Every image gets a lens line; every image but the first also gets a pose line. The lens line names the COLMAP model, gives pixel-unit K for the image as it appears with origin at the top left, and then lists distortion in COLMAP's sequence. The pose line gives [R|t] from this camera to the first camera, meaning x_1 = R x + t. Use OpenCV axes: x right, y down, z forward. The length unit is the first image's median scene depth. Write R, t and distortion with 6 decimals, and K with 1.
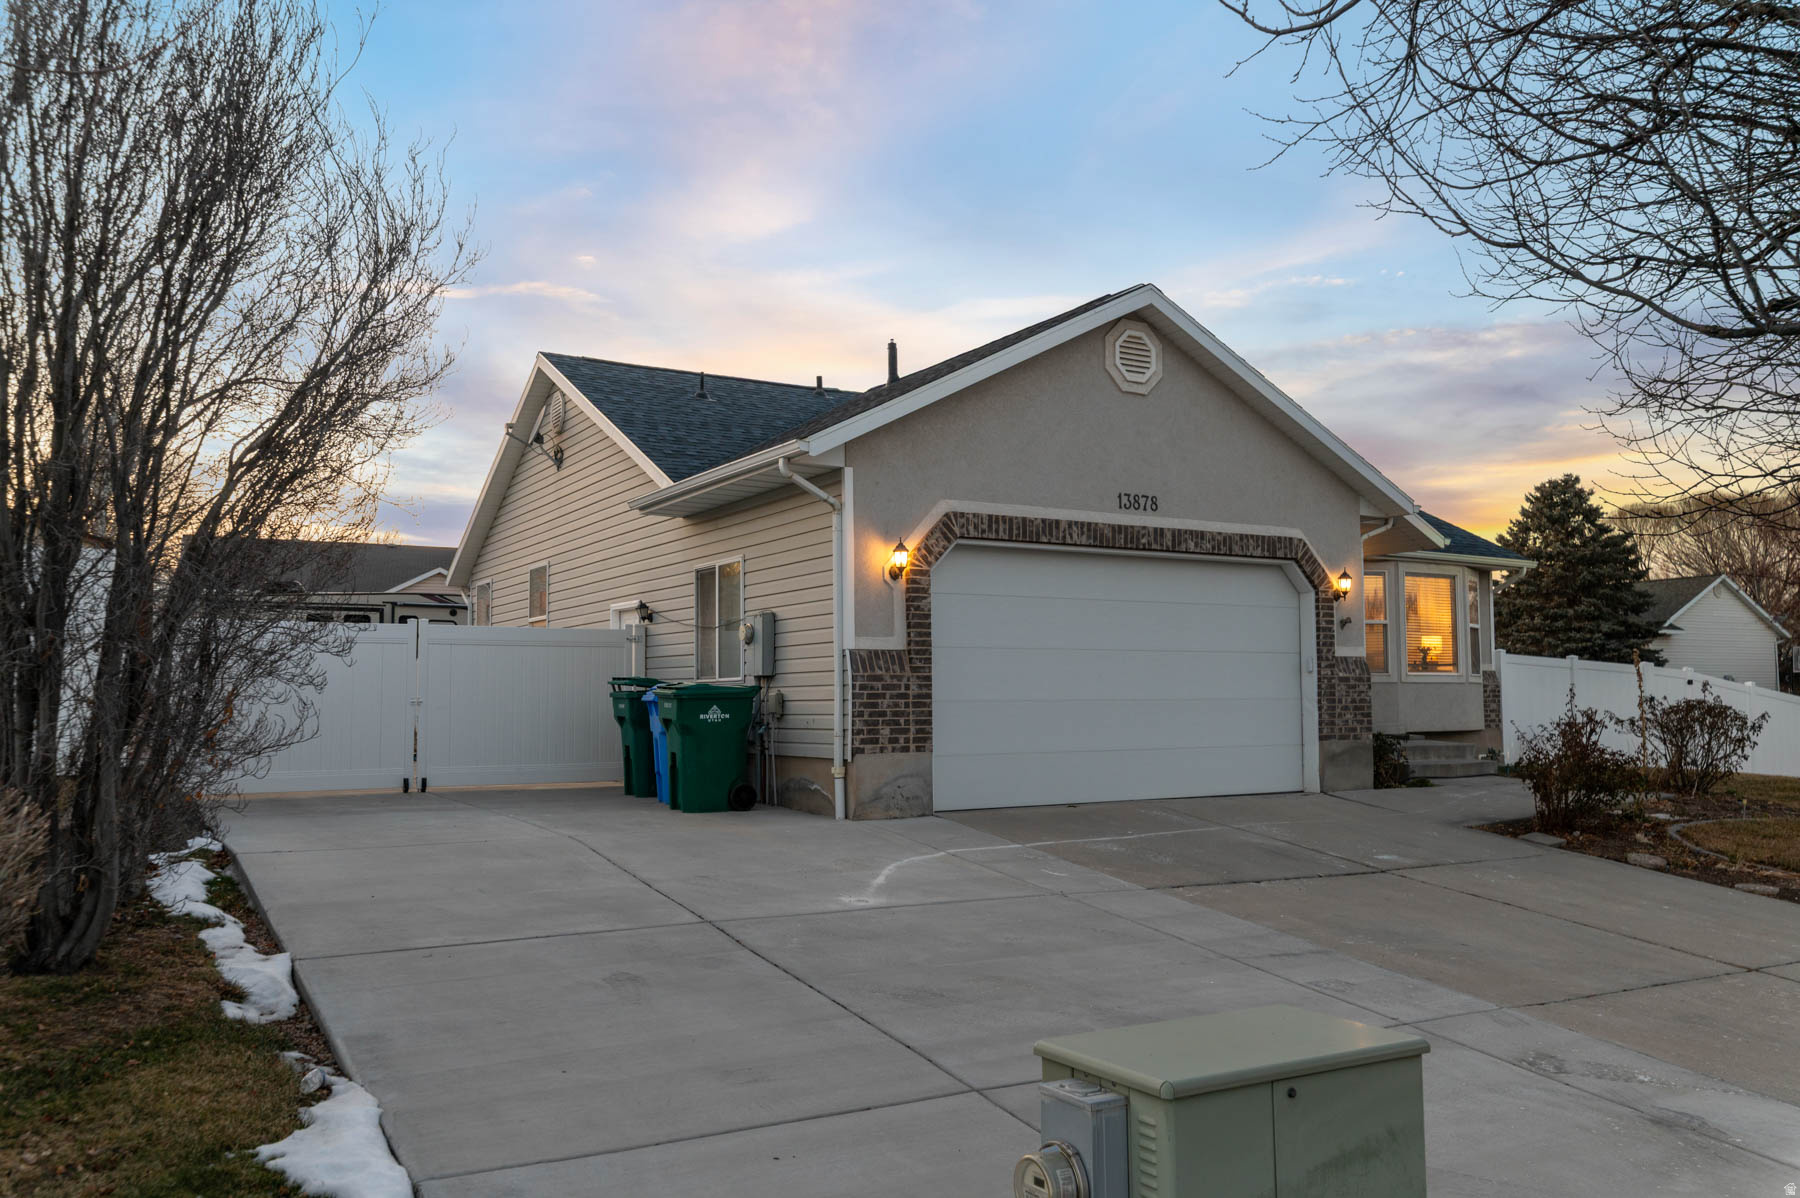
lens RADIAL K [[1365.9, 0, 901.6], [0, 1365.9, 461.6], [0, 0, 1]] dist [-0.002091, 0.000406]
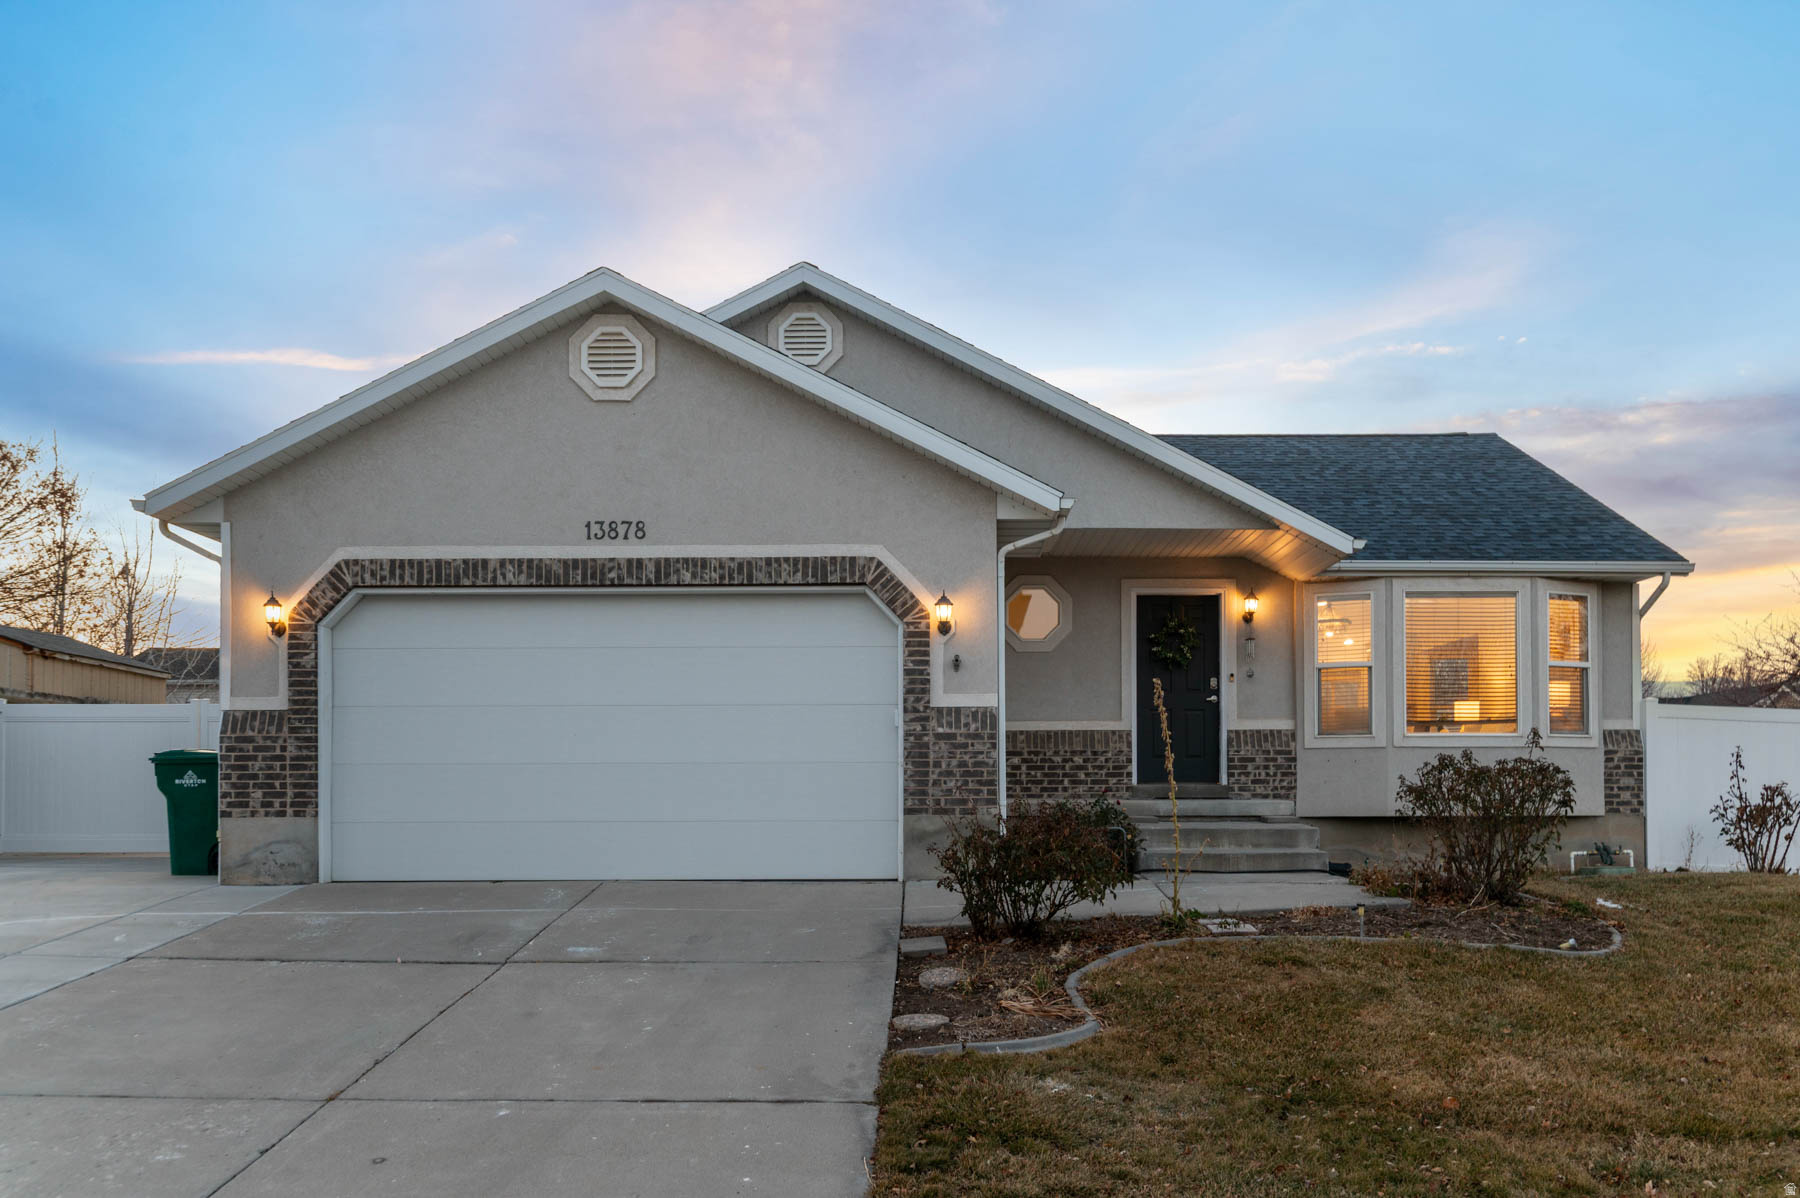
lens RADIAL K [[1495.0, 0, 898.4], [0, 1495.0, 623.5], [0, 0, 1]] dist [0.000177, 0.001575]
pose [[0.853364, -0.060209, -0.517827, 0.842344], [0.088073, 0.995681, 0.029371, 0.079691], [0.513822, -0.070671, 0.854981, 0.316046]]
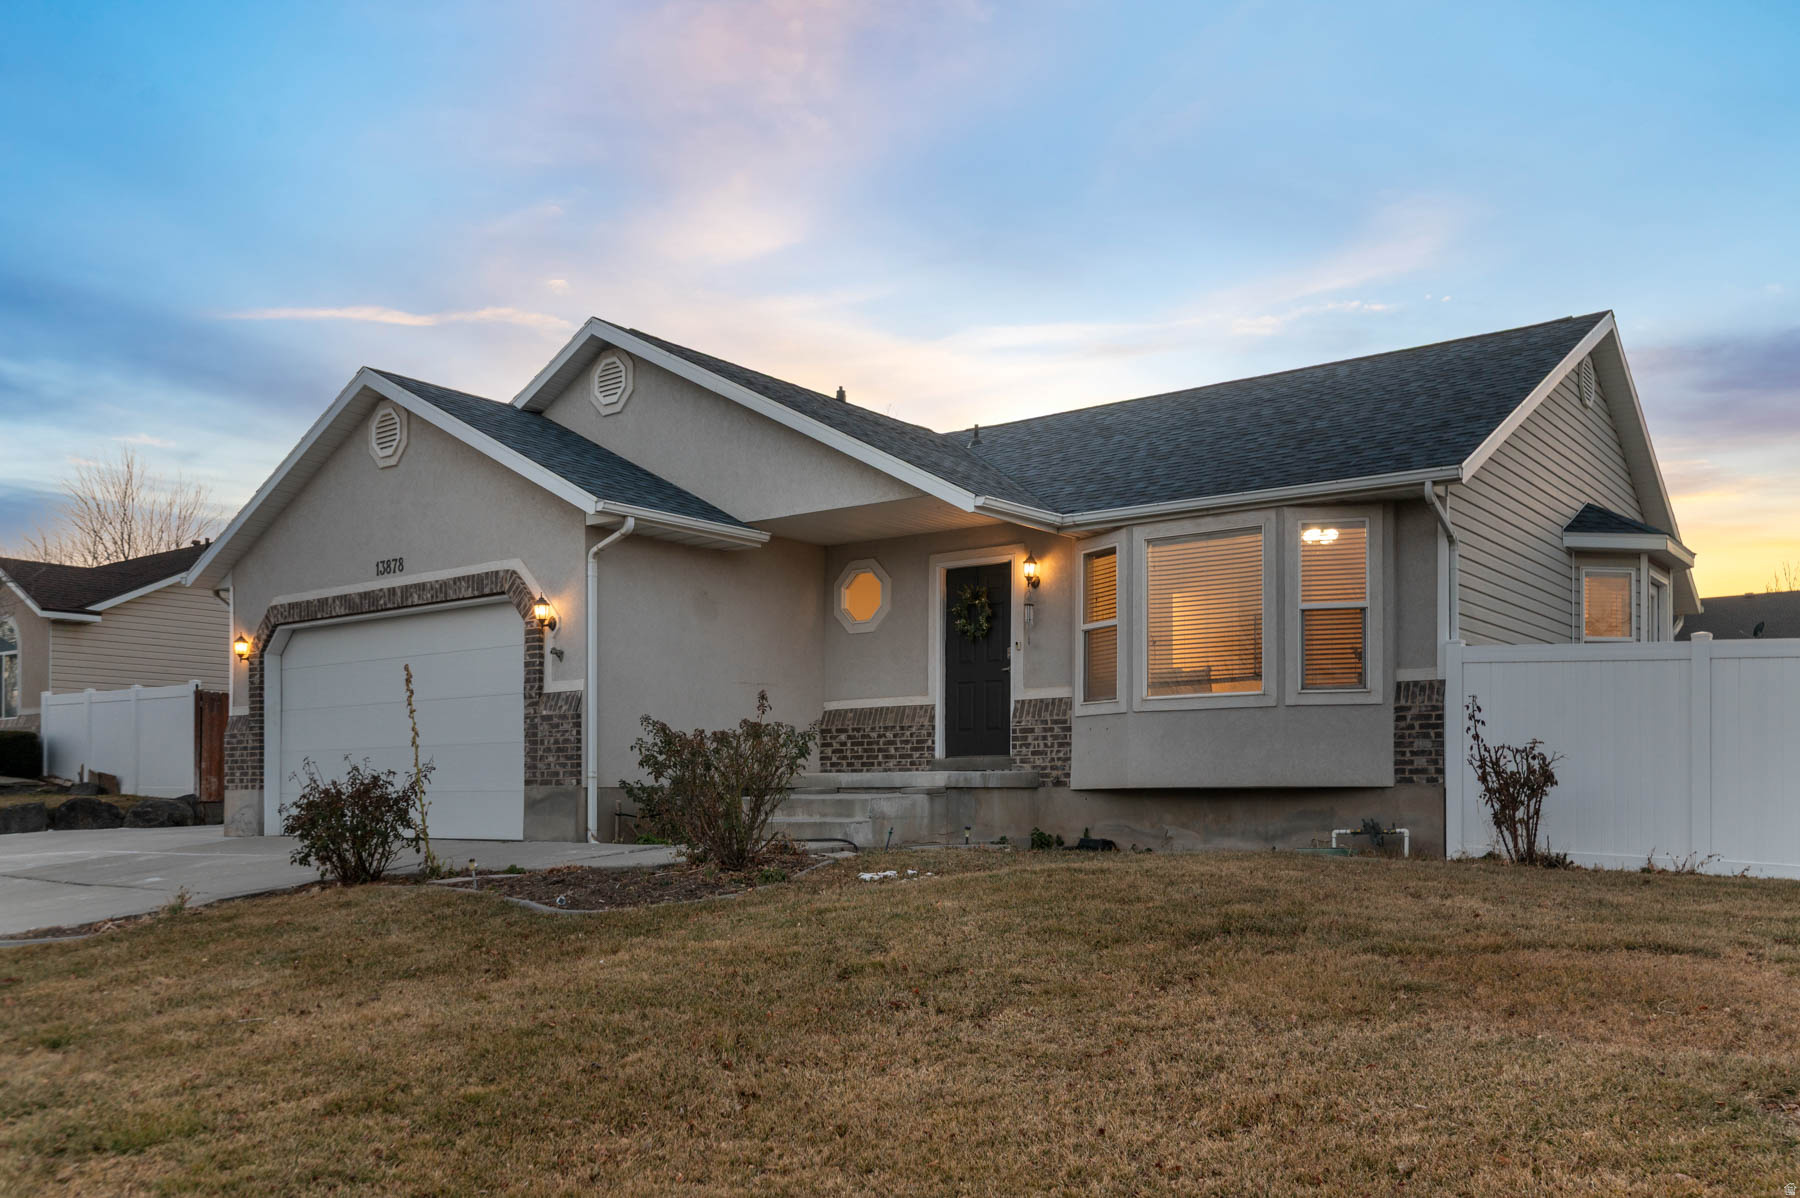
lens RADIAL K [[1472.6, 0, 900.0], [0, 1472.6, 599.0], [0, 0, 1]] dist [0.000056, -0.000690]
pose [[0.370674, -0.121649, -0.920762, 1.481699], [0.160783, 0.984822, -0.065385, 0.208721], [0.914740, -0.123806, 0.384607, 0.972284]]
